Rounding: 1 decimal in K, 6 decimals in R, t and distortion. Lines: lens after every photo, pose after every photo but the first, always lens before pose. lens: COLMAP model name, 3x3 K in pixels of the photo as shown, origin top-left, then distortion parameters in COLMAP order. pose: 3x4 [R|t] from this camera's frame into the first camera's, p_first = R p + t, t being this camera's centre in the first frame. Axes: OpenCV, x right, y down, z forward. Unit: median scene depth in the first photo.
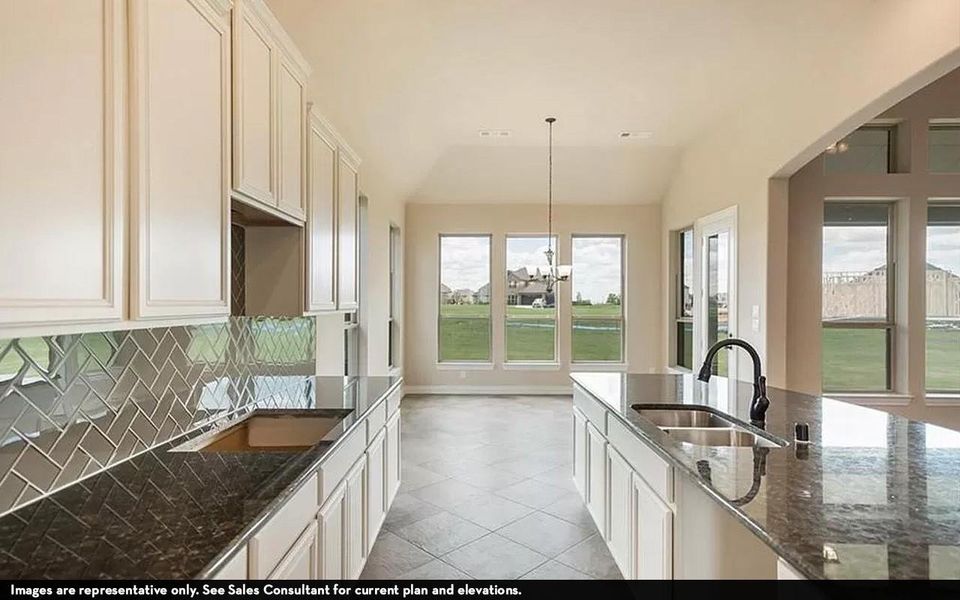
lens RADIAL K [[495.9, 0, 463.9], [0, 495.9, 305.9], [0, 0, 1]] dist [-0.001548, -0.000886]
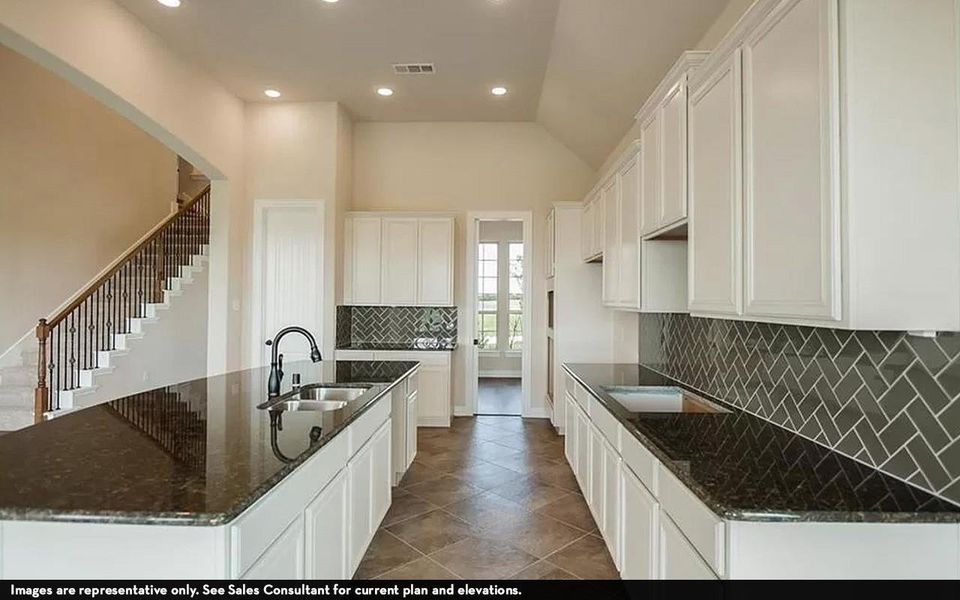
lens RADIAL K [[446.9, 0, 480.0], [0, 446.9, 300.0], [0, 0, 1]] dist [-0.000001, 0.000095]
pose [[-0.999868, -0.005683, 0.015206, 0.064870], [-0.005584, 0.999963, 0.006518, -0.013171], [-0.015242, 0.006432, -0.999863, 1.994242]]
